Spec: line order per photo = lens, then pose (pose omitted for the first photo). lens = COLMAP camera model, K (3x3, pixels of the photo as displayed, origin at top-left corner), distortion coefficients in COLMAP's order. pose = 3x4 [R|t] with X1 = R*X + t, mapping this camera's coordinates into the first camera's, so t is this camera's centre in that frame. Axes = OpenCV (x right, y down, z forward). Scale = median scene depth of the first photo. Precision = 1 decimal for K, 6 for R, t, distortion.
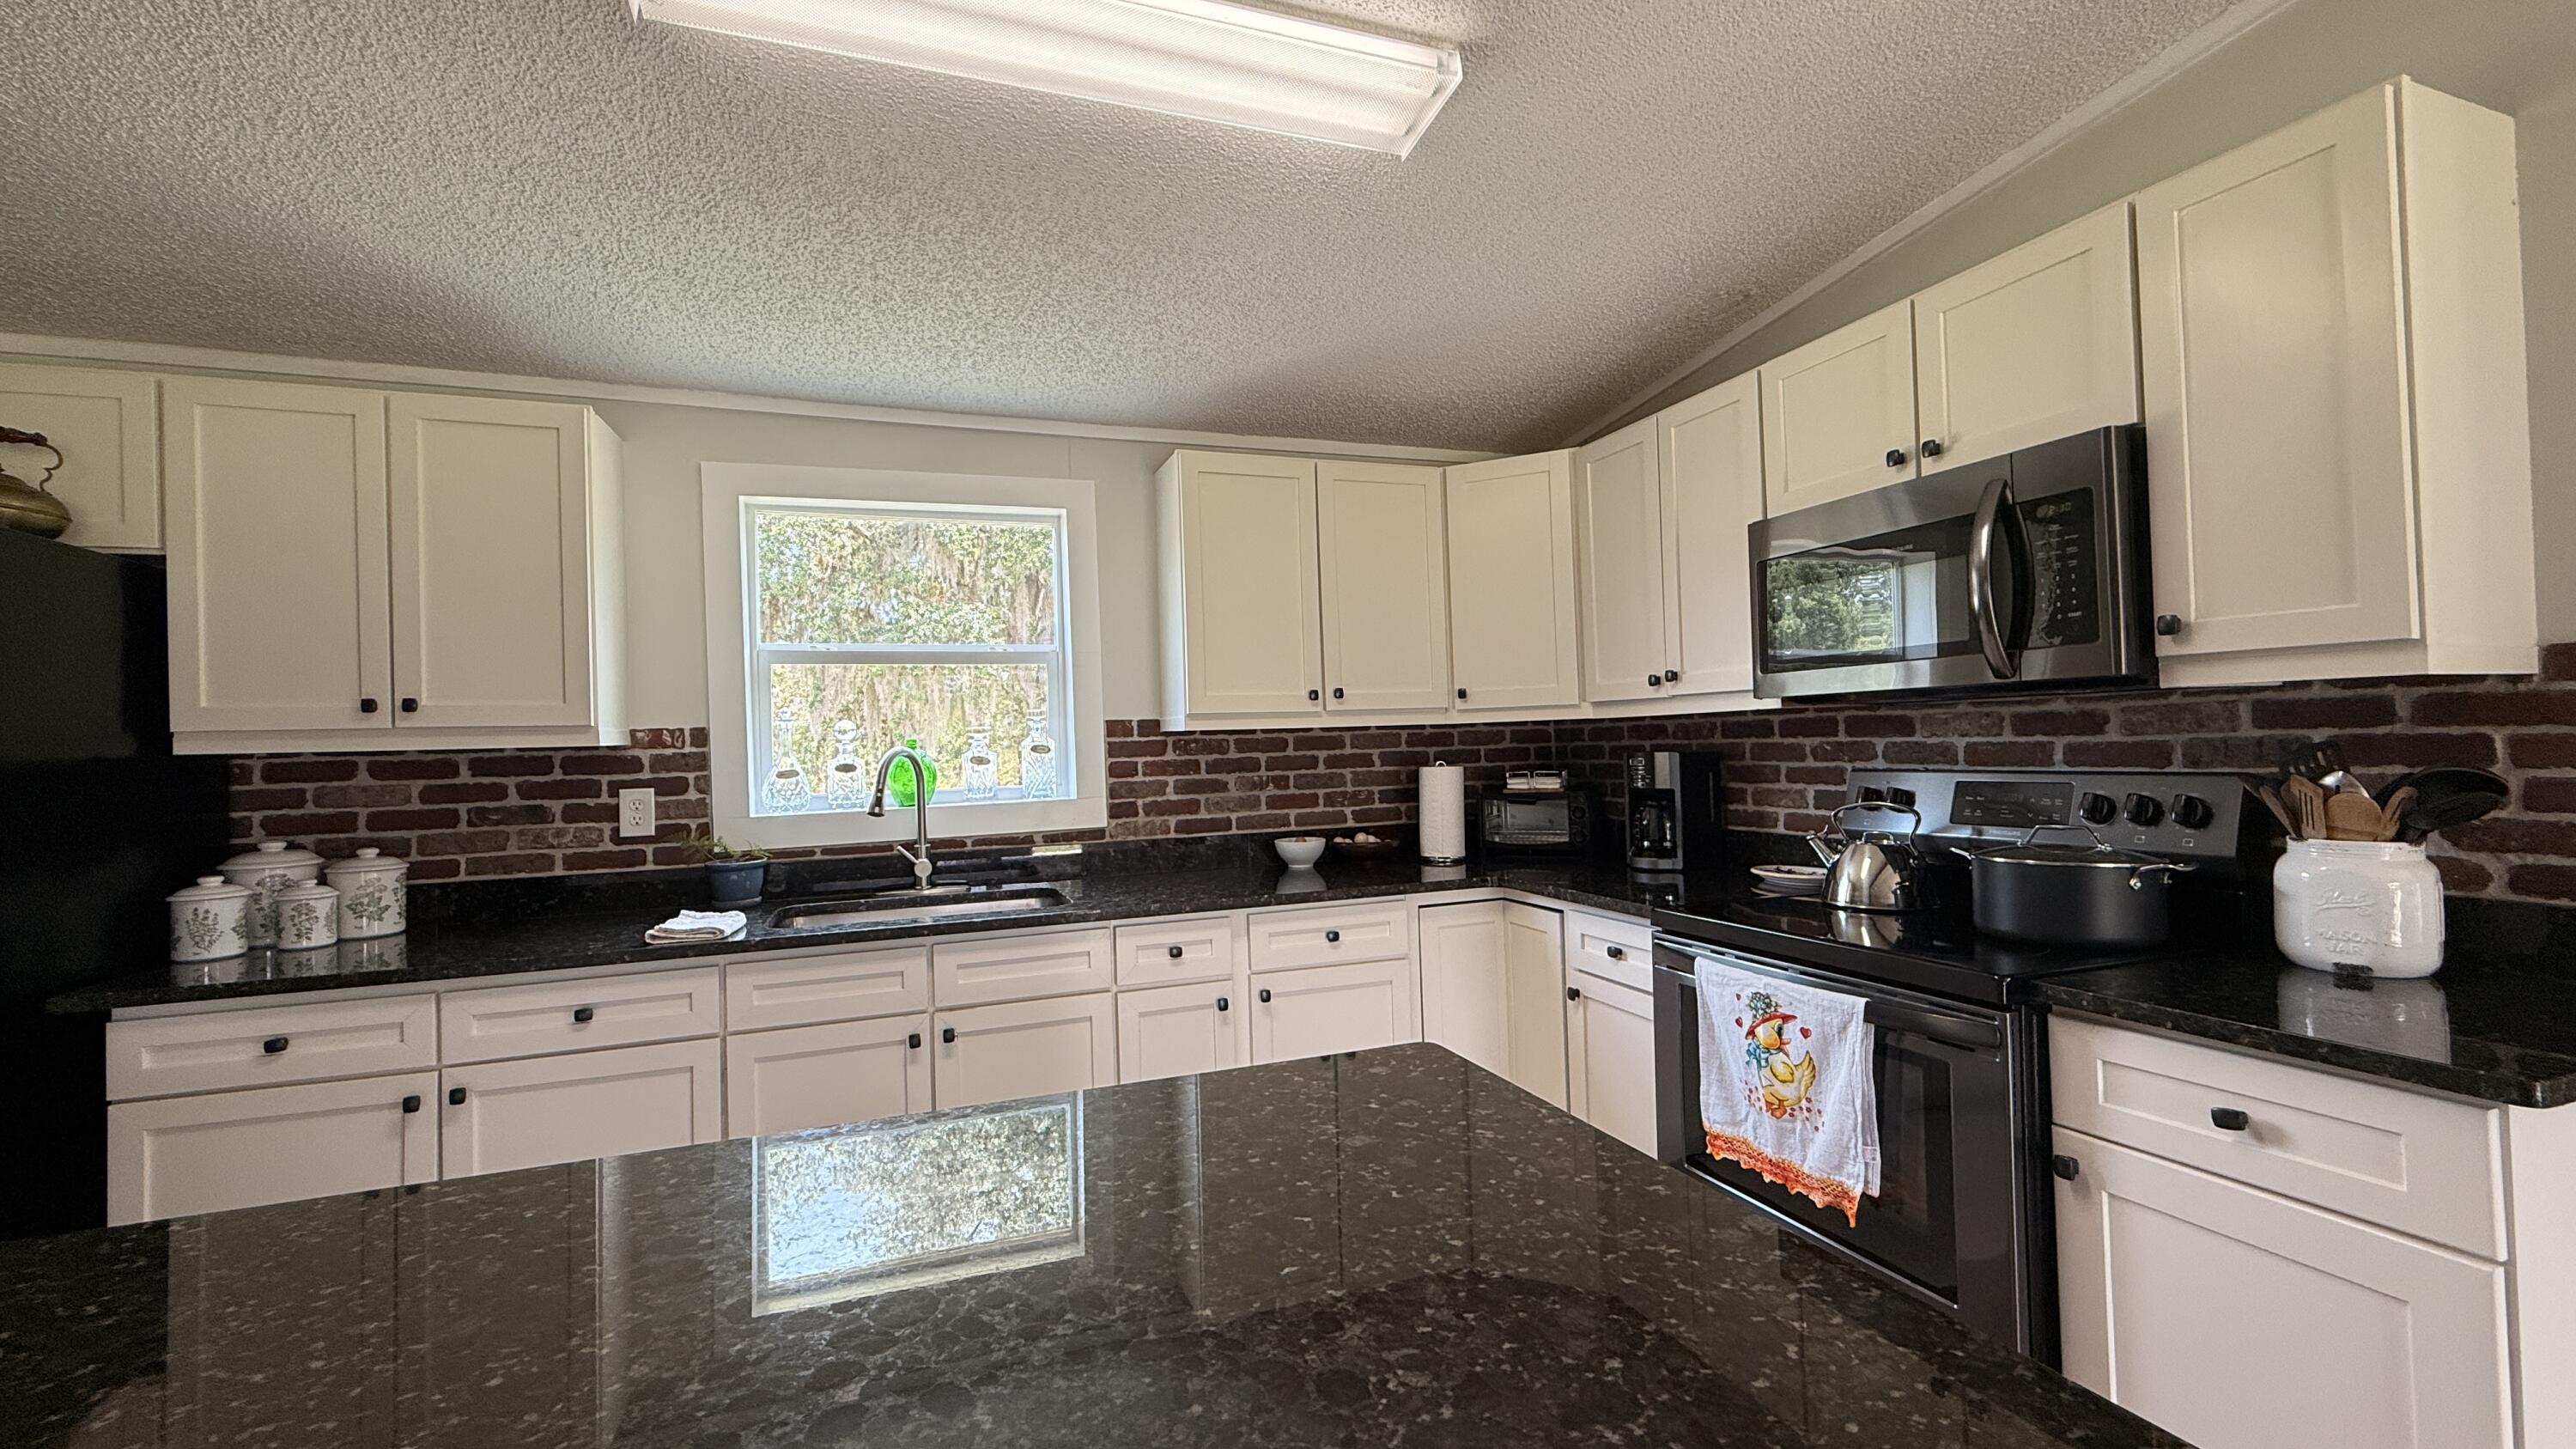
lens RADIAL K [[1020.4, 0, 1276.2], [0, 1020.4, 724.4], [0, 0, 1]] dist [-0.000718, 0.000030]
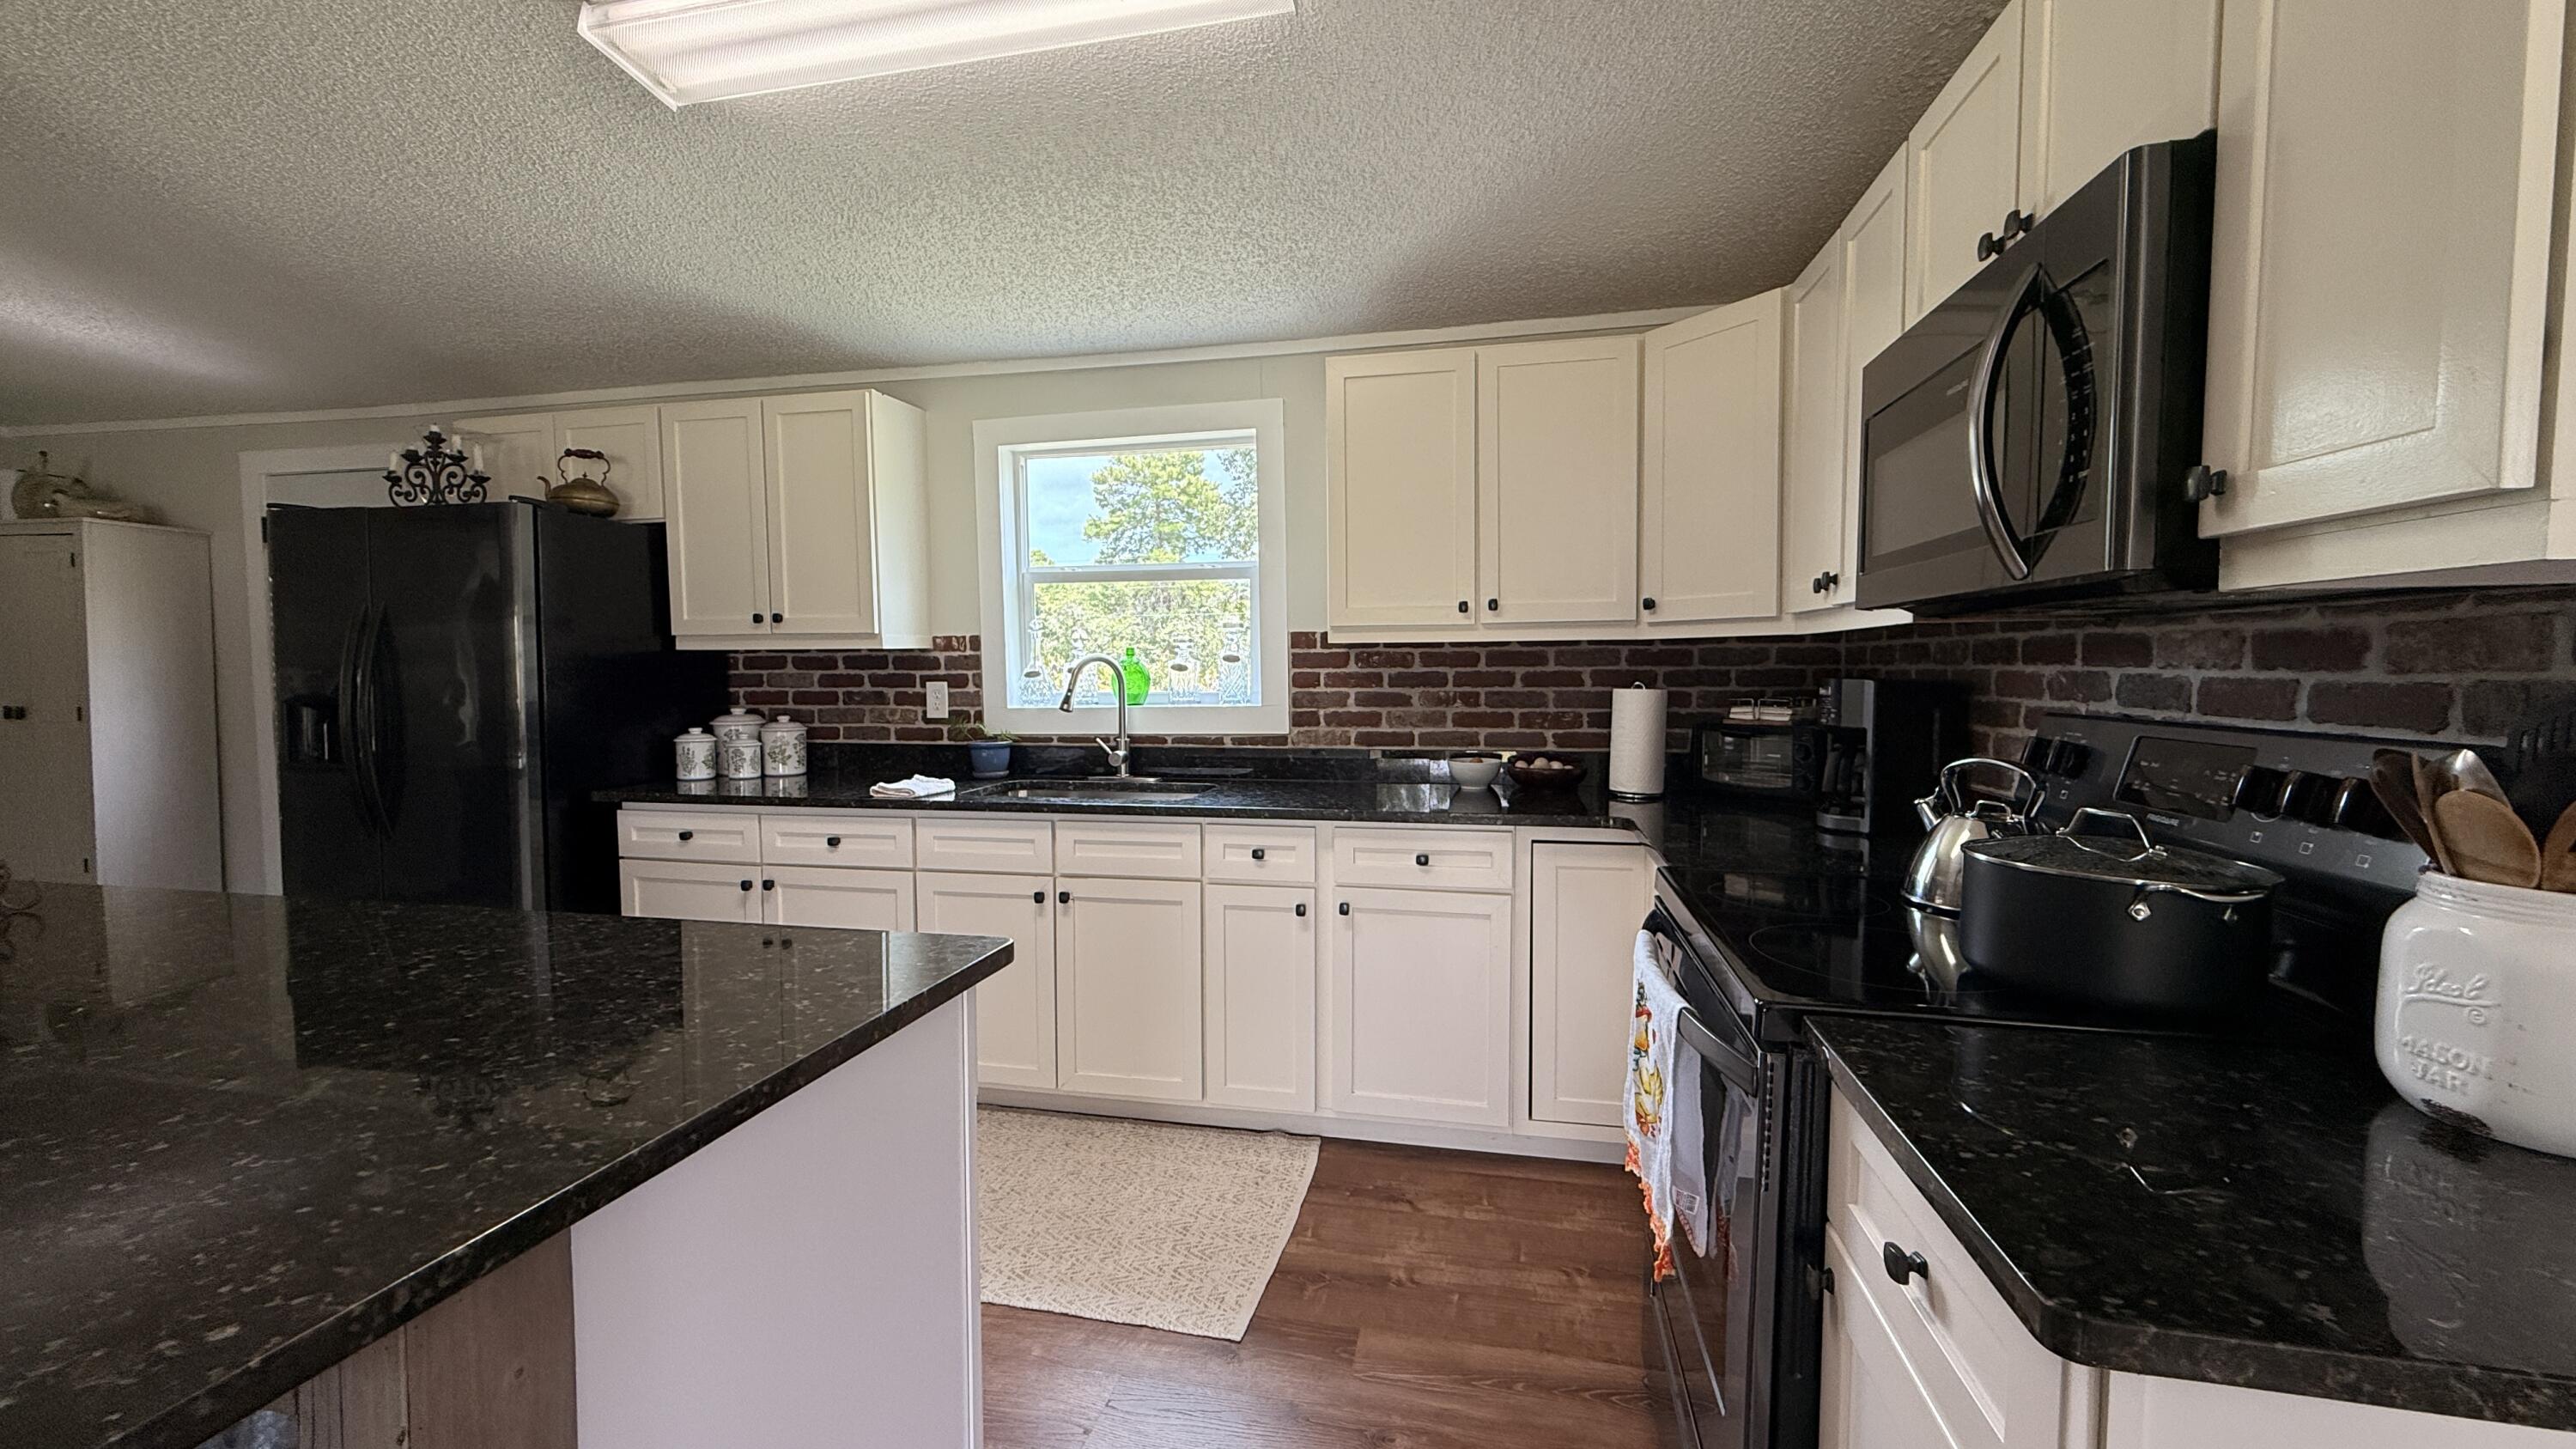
lens RADIAL K [[1020.4, 0, 1276.2], [0, 1020.4, 724.4], [0, 0, 1]] dist [-0.000718, 0.000030]
pose [[0.843579, 0.055940, -0.534084, 0.444849], [-0.008976, 0.995889, 0.090132, -0.004651], [0.536930, -0.071240, 0.840613, 0.127848]]
